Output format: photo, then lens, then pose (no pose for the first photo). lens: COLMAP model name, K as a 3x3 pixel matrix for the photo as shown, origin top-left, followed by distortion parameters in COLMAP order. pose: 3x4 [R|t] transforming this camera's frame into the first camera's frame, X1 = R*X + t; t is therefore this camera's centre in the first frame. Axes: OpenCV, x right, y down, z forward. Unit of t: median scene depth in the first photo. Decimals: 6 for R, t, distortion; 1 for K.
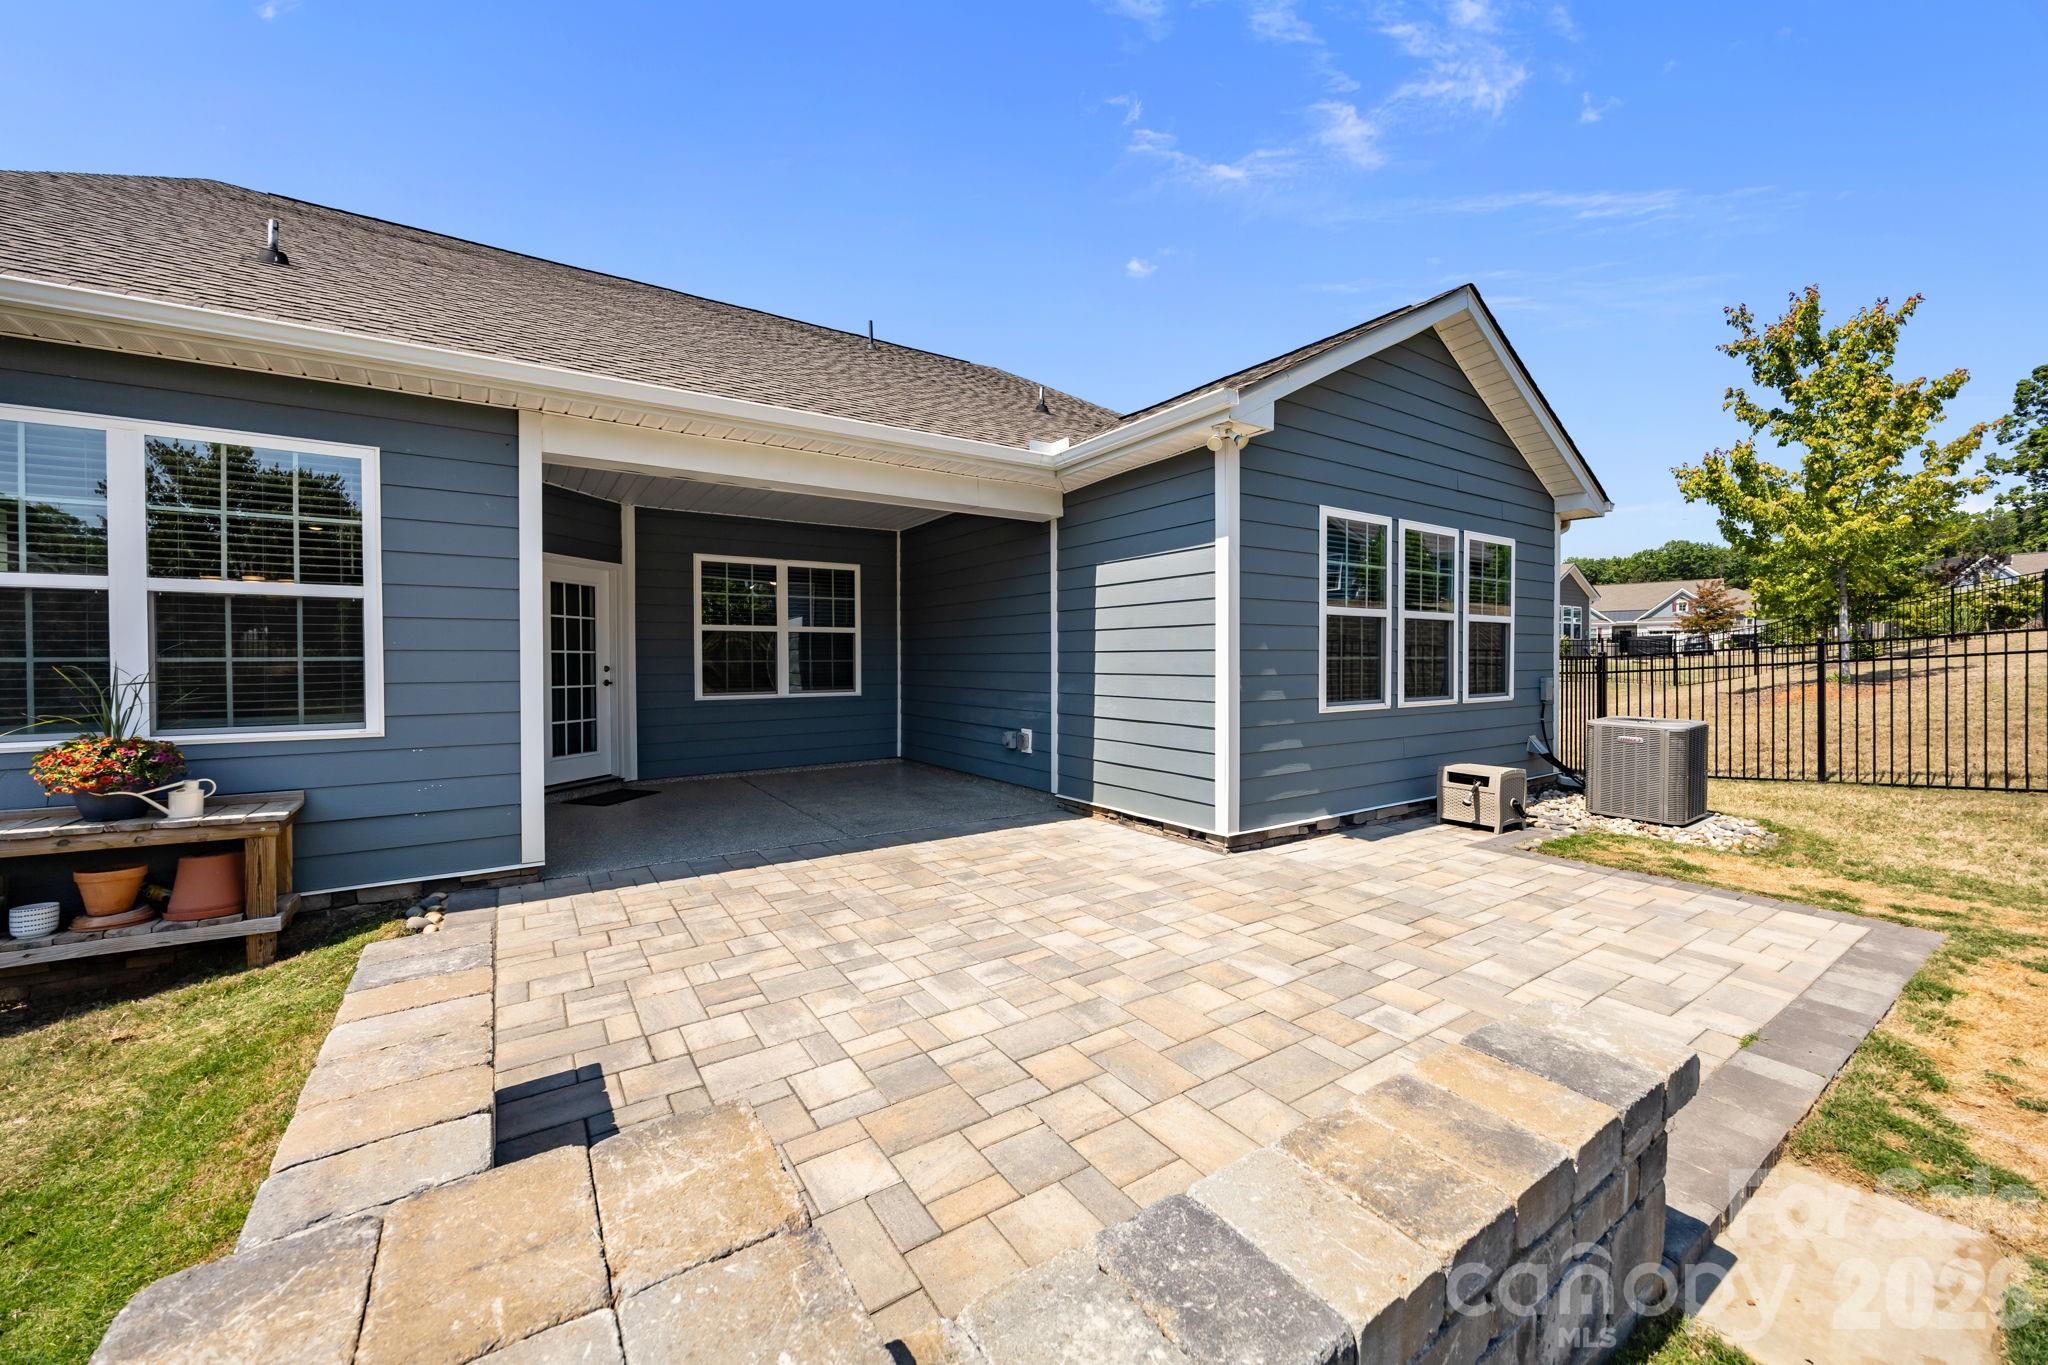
lens RADIAL K [[776.7, 0, 1031.7], [0, 776.7, 660.1], [0, 0, 1]] dist [0.001250, 0.000138]
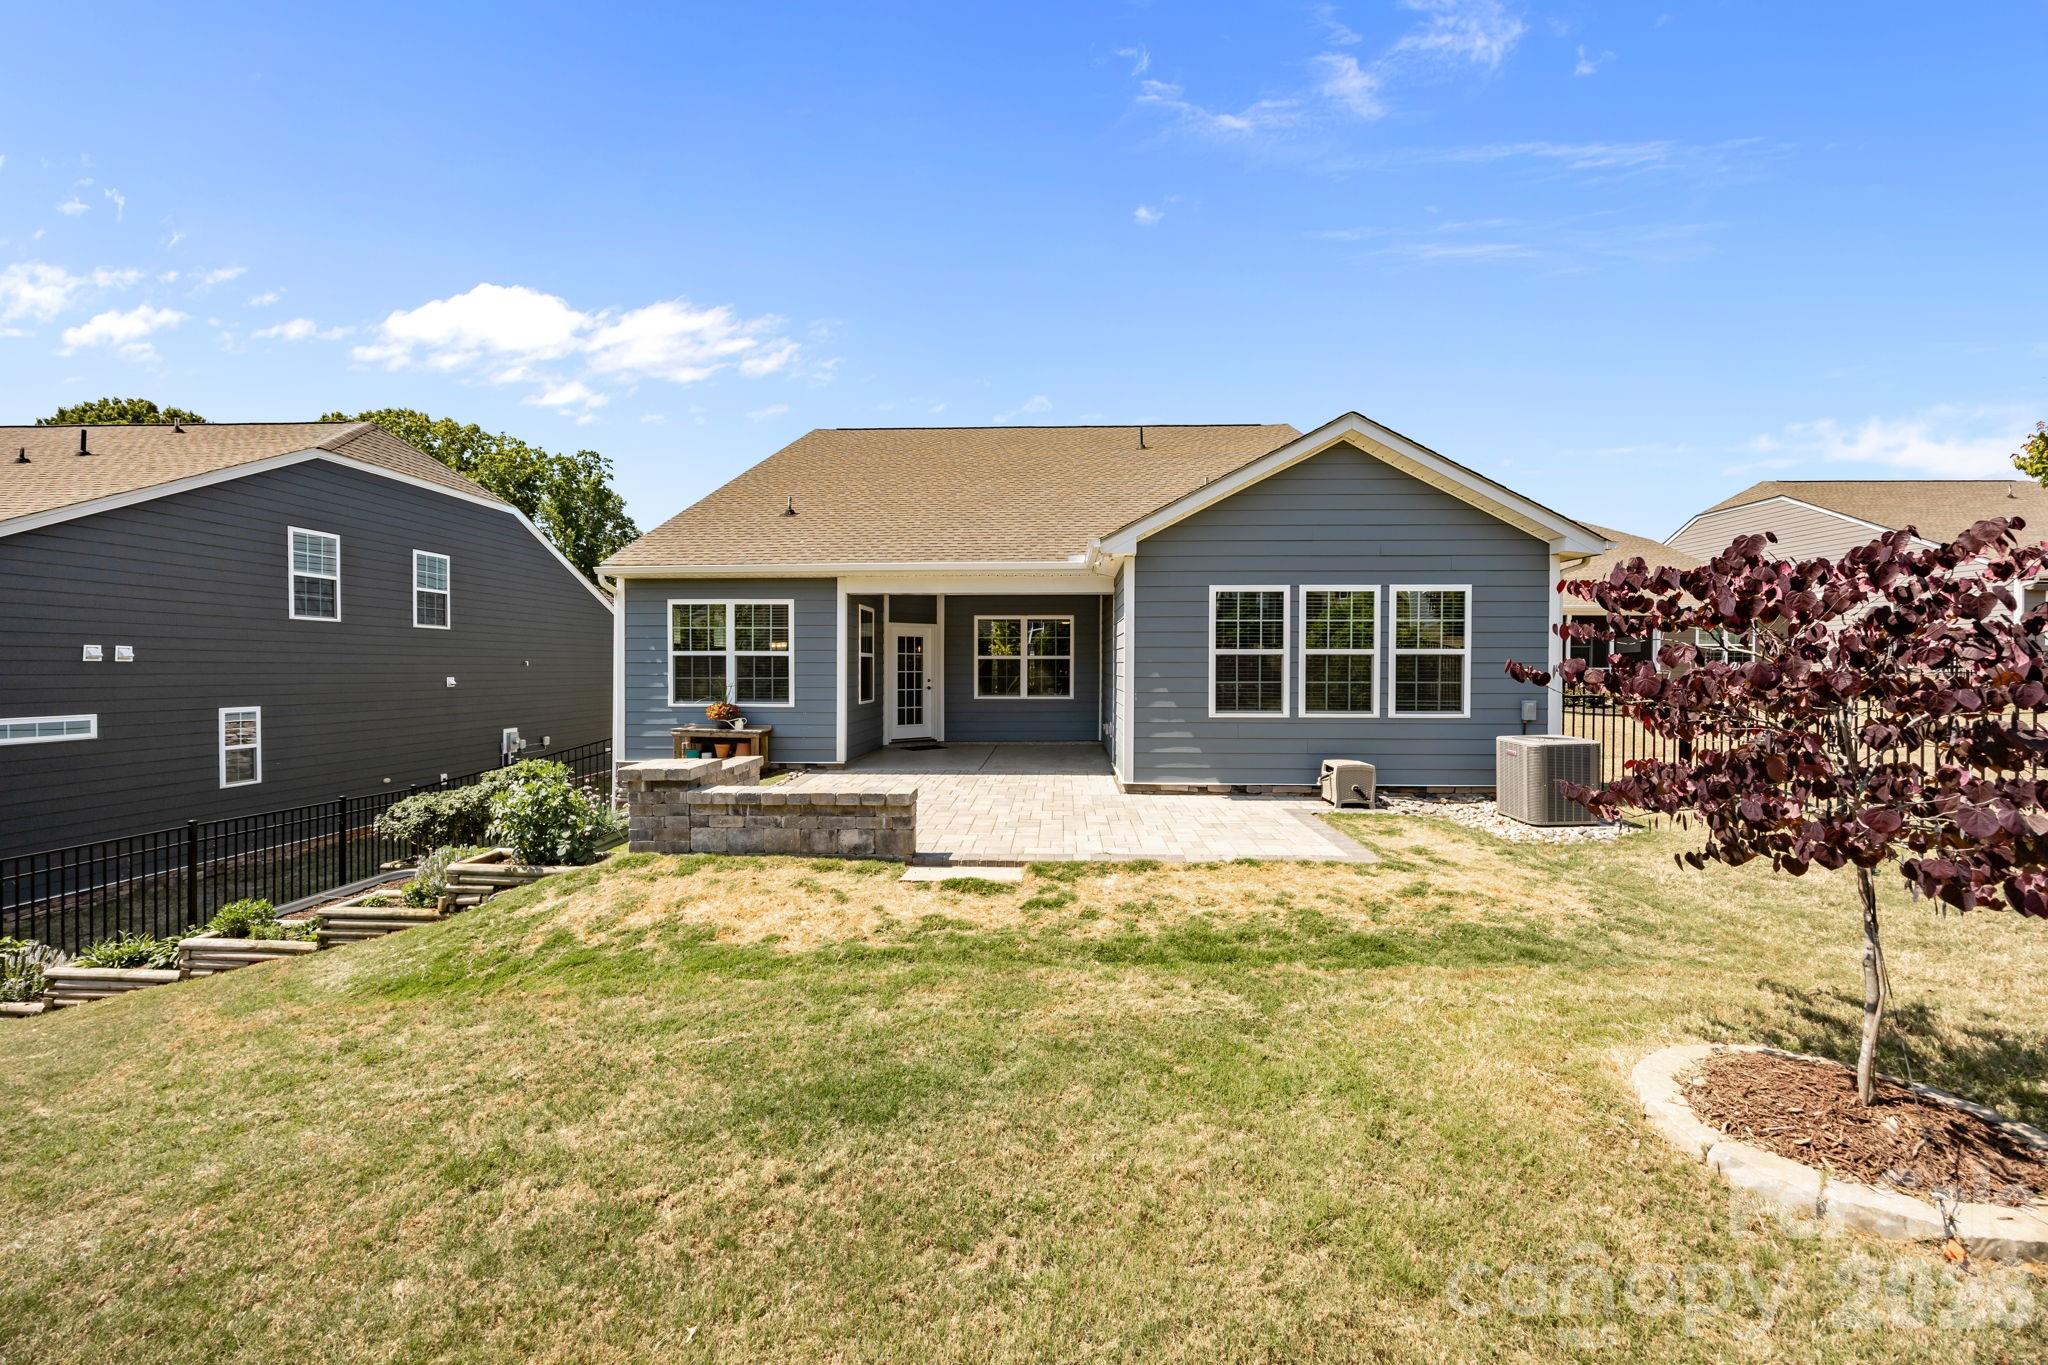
lens RADIAL K [[776.7, 0, 1031.7], [0, 776.7, 660.1], [0, 0, 1]] dist [0.001250, 0.000138]
pose [[0.807527, -0.000497, -0.589830, 1.046870], [-0.004326, 0.999968, -0.006766, -0.036230], [0.589814, 0.008015, 0.807499, -0.504499]]
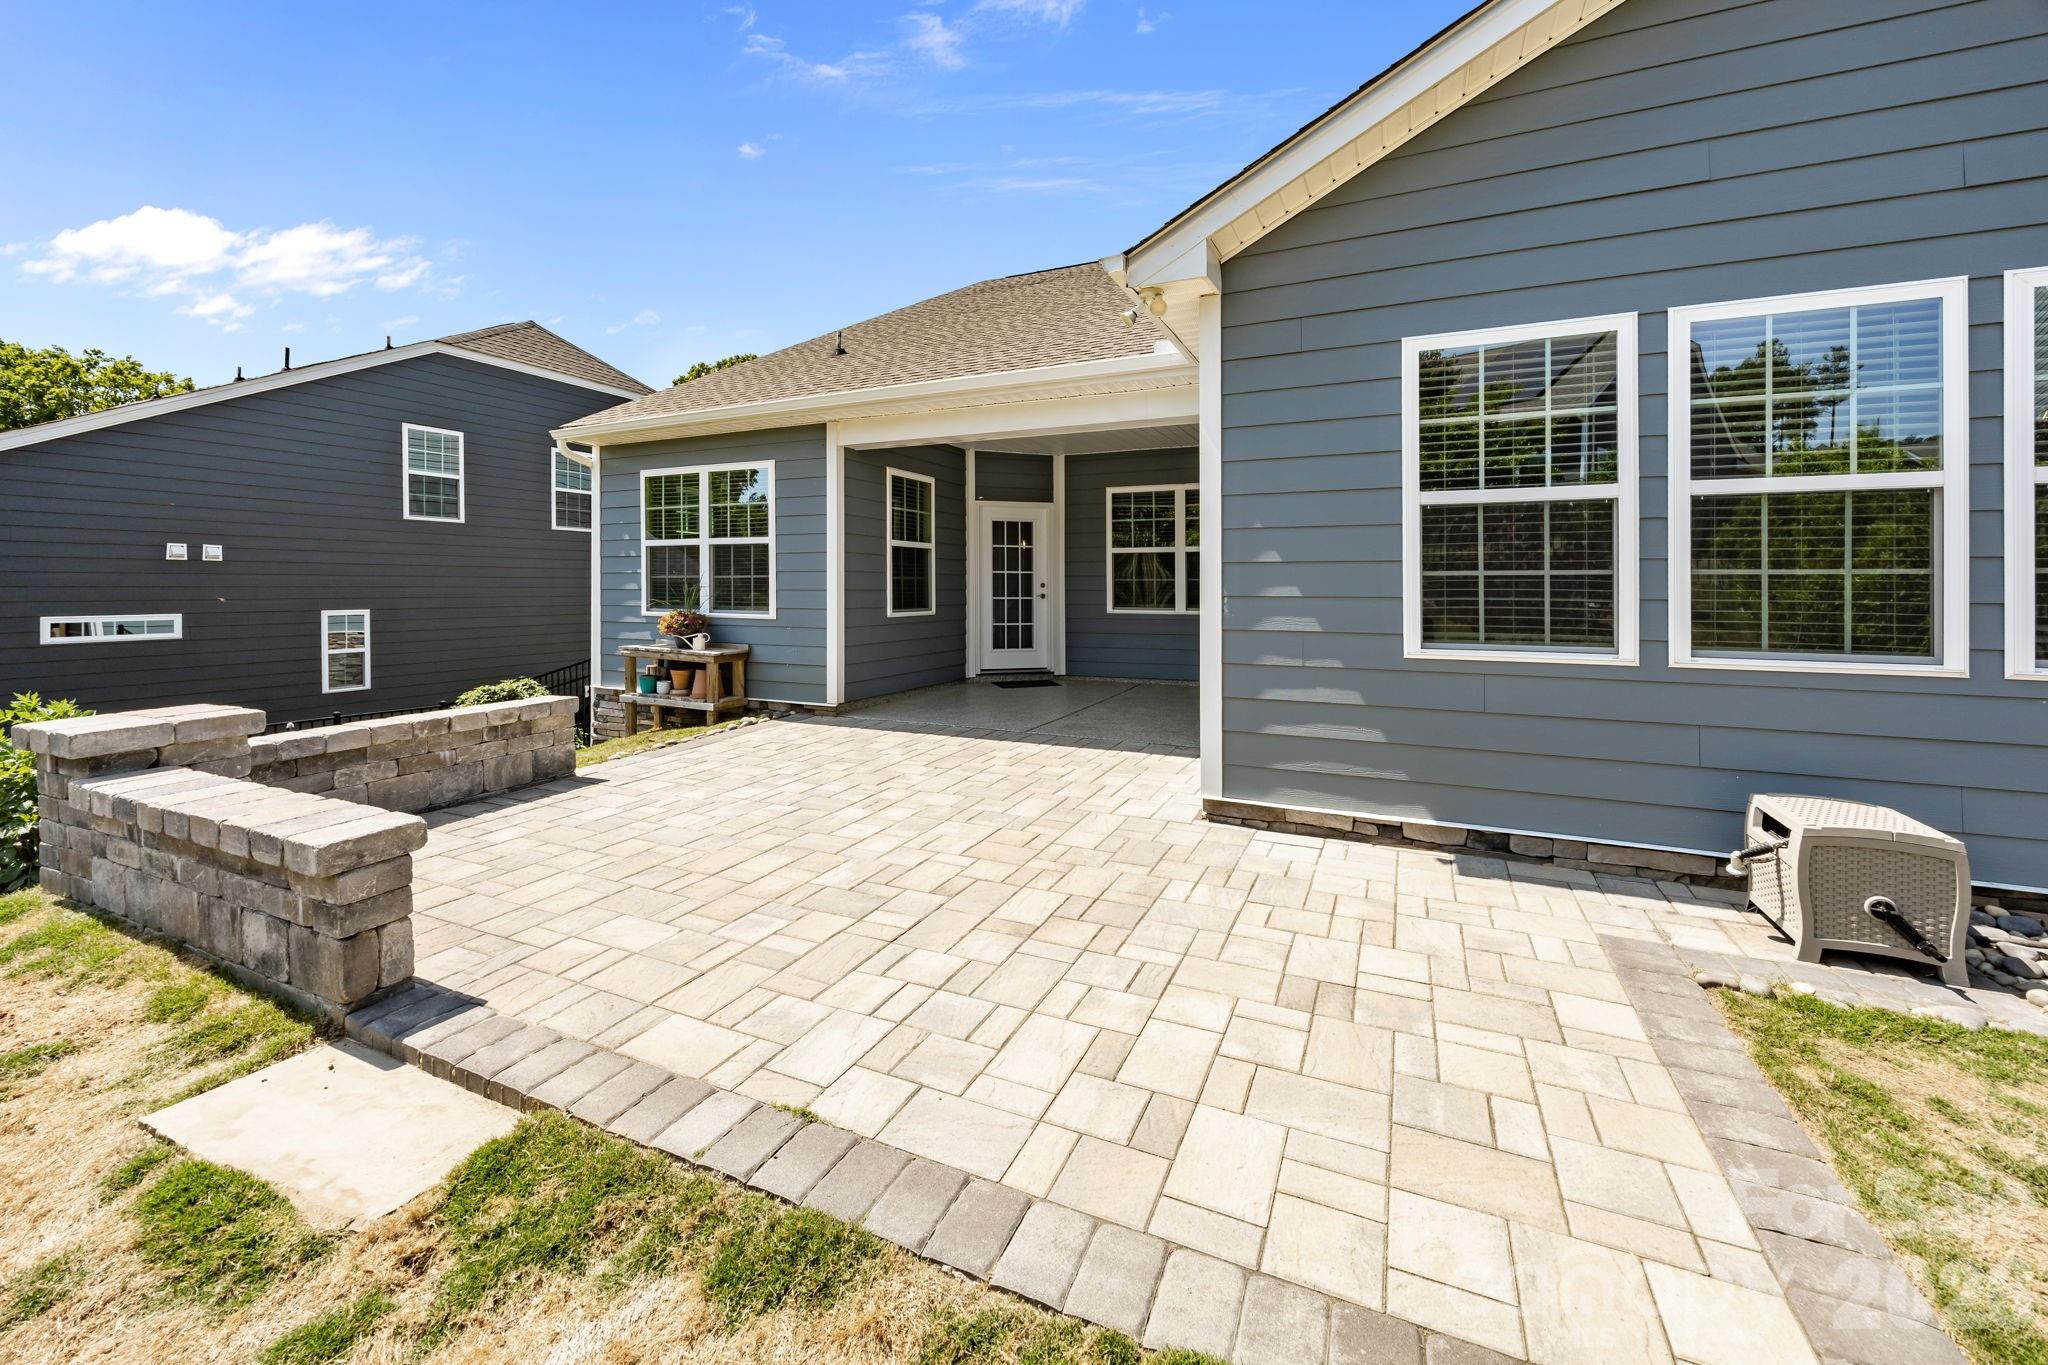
lens RADIAL K [[814.6, 0, 1029.7], [0, 814.6, 573.8], [0, 0, 1]] dist [0.001021, 0.000104]
pose [[0.519880, -0.005436, -0.854222, 0.819911], [-0.003388, 0.999959, -0.008426, 0.005215], [0.854233, 0.007275, 0.519840, 0.389441]]
